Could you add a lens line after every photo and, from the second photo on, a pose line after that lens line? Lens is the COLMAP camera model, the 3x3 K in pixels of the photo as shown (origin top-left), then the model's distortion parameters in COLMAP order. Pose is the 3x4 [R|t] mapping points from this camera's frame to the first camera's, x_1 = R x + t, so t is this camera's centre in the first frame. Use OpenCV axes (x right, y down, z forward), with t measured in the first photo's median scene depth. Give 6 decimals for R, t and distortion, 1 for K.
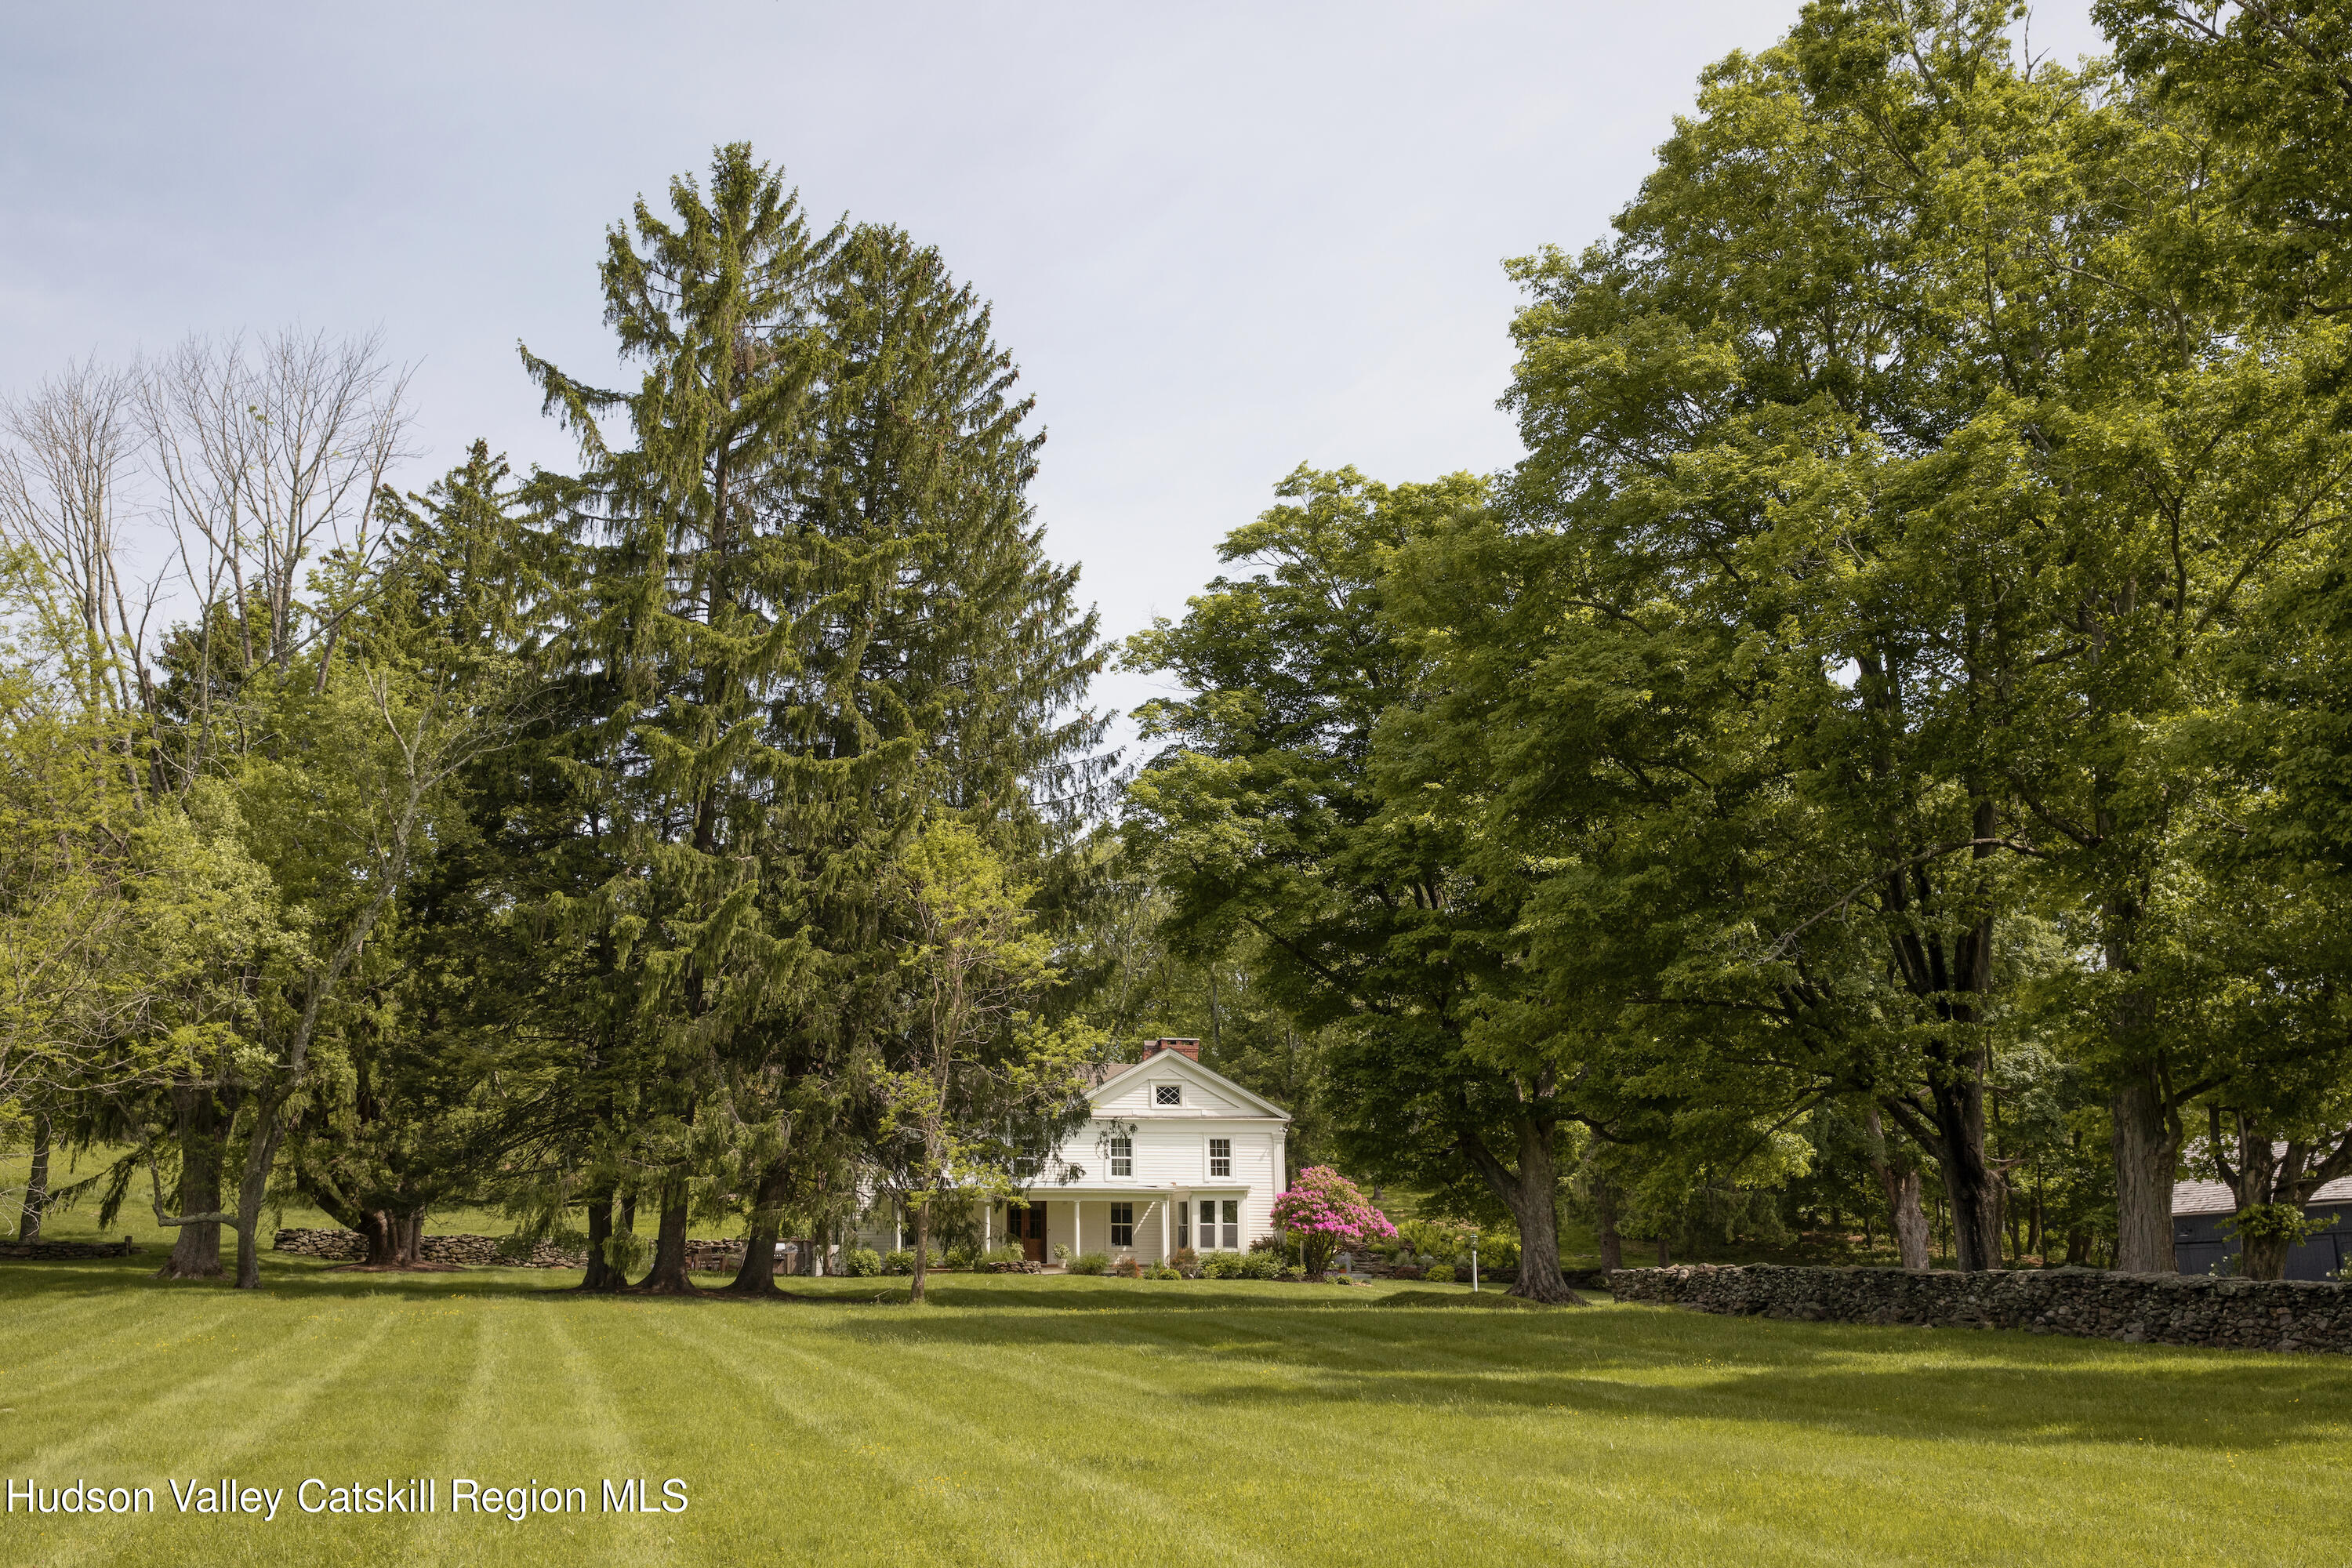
lens RADIAL K [[2601.8, 0, 1176.0], [0, 2601.8, 784.0], [0, 0, 1]] dist [0.120698, -0.019004]
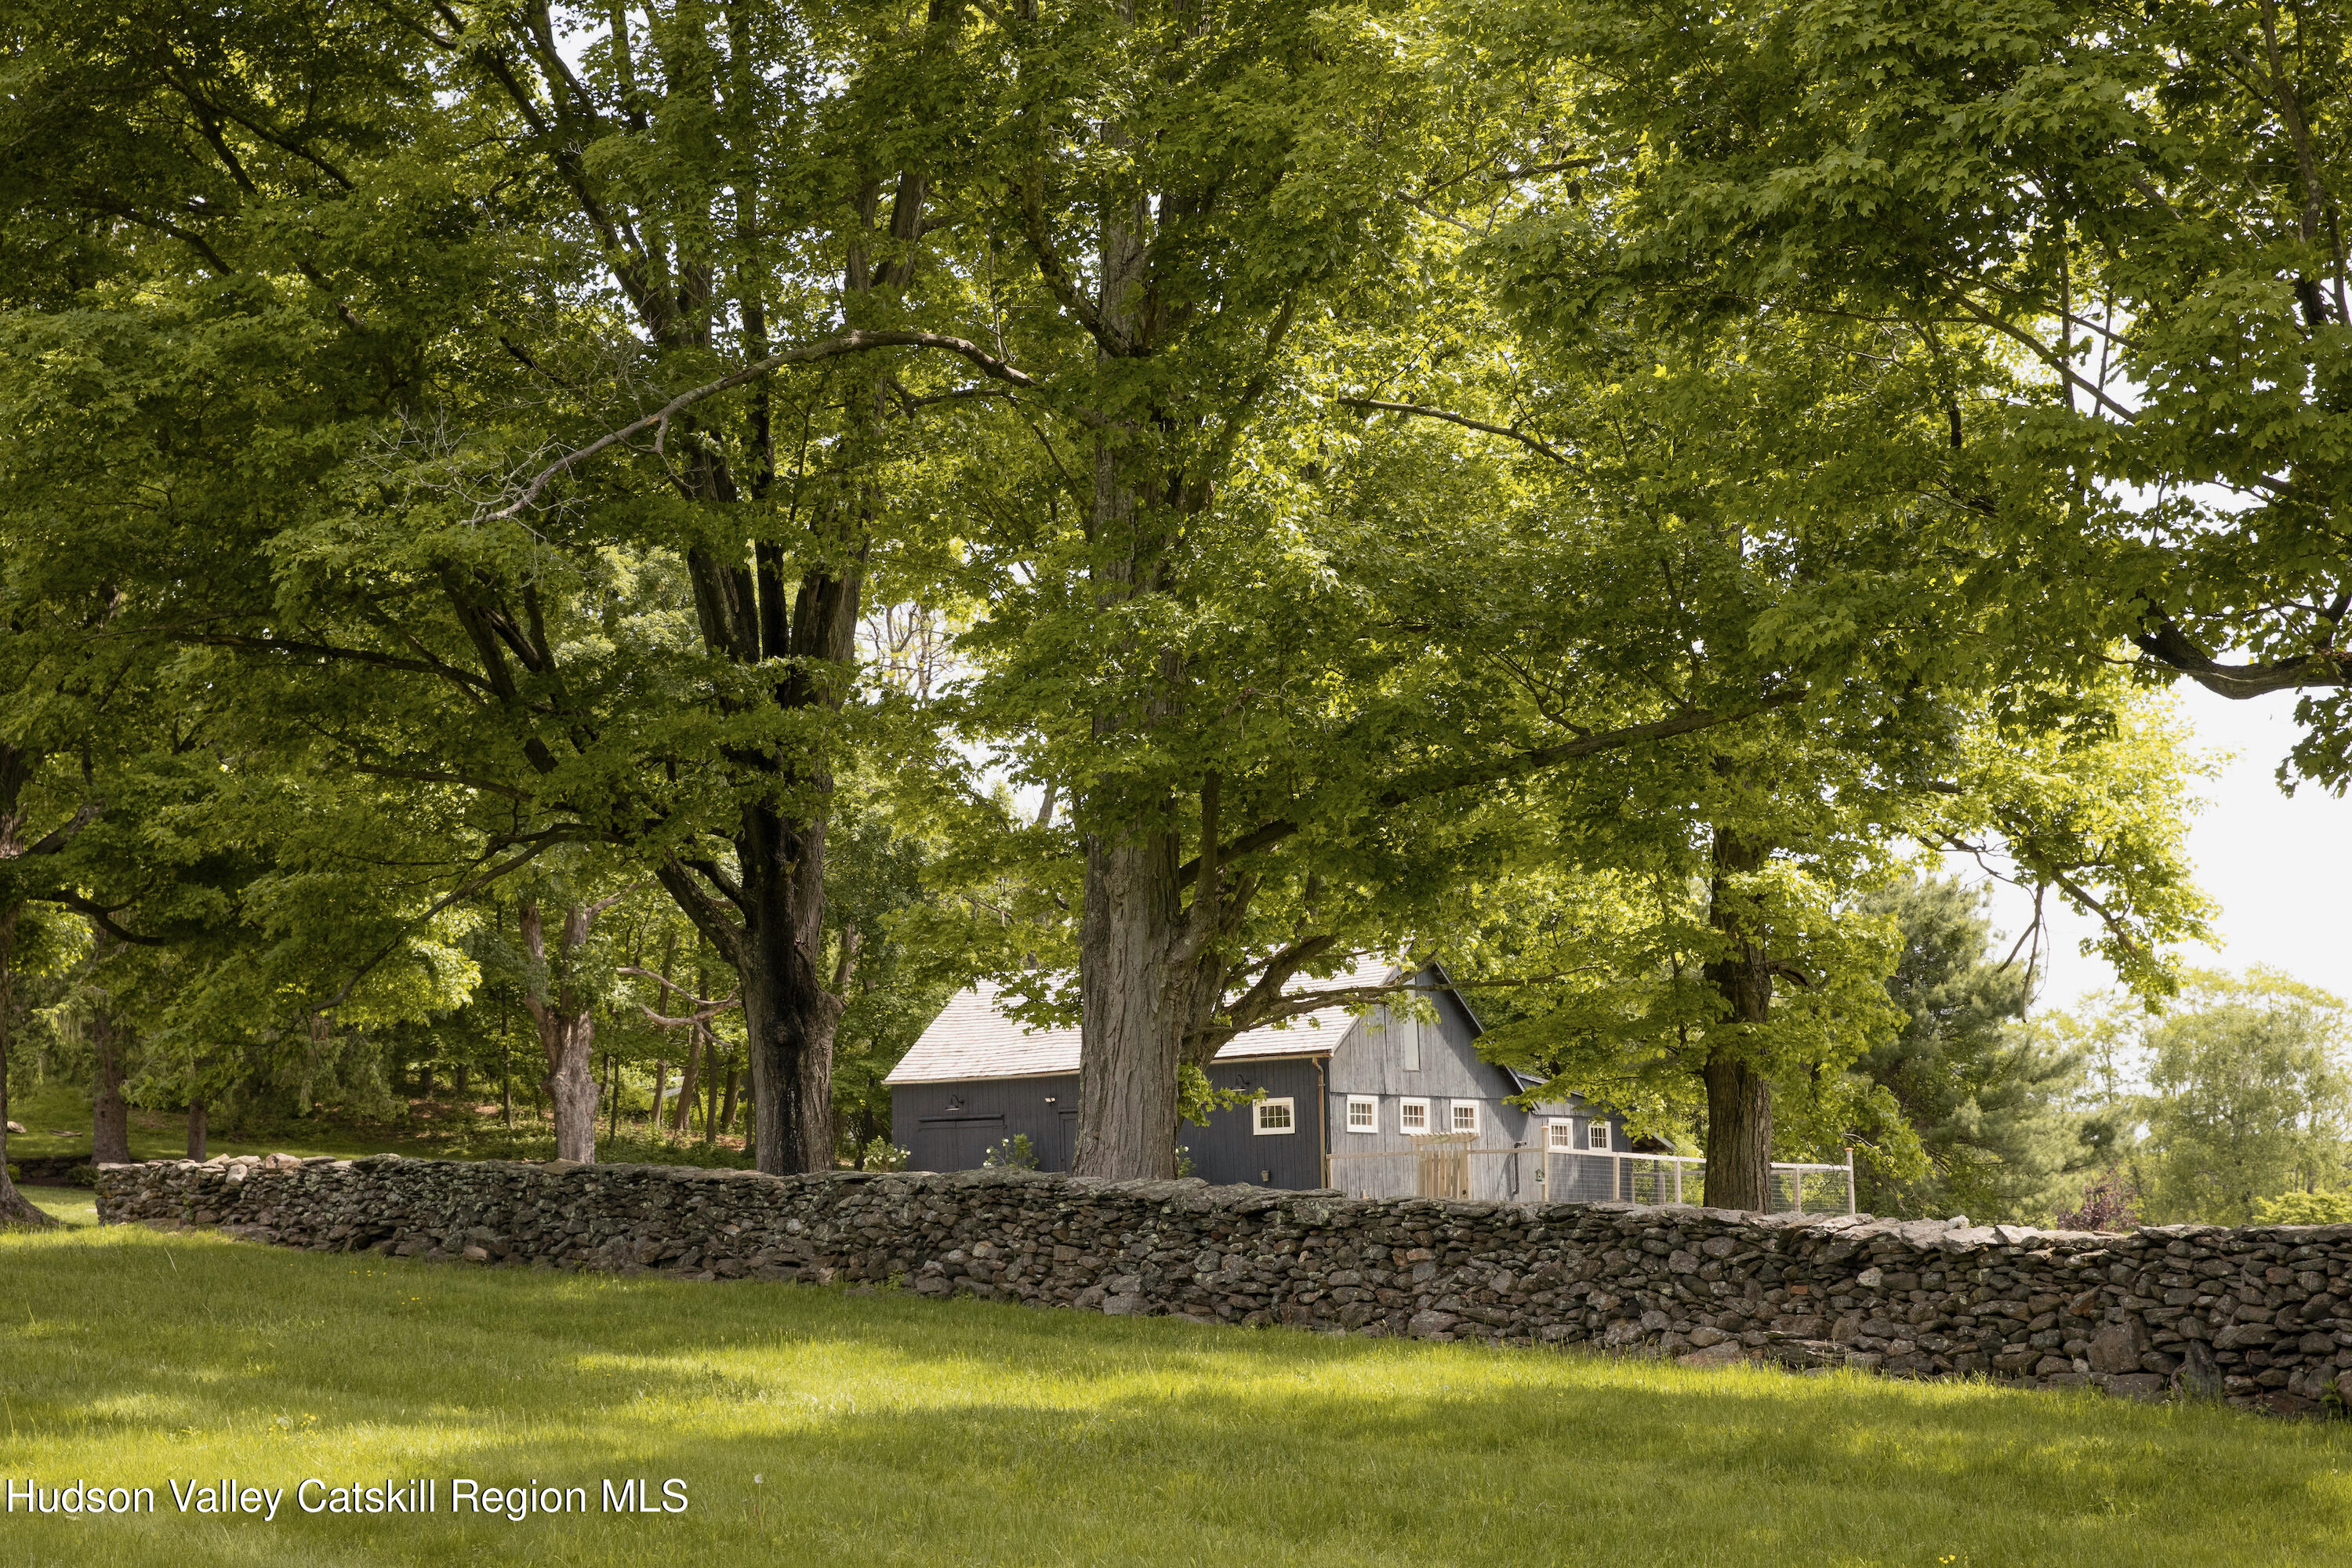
lens RADIAL K [[2833.8, 0, 1176.0], [0, 2833.8, 784.0], [0, 0, 1]] dist [0.030595, -0.006617]
pose [[0.870462, 0.076931, 0.486186, 0.069645], [-0.104666, 0.994052, 0.030099, 0.068223], [-0.480978, -0.077088, 0.873337, 0.395087]]
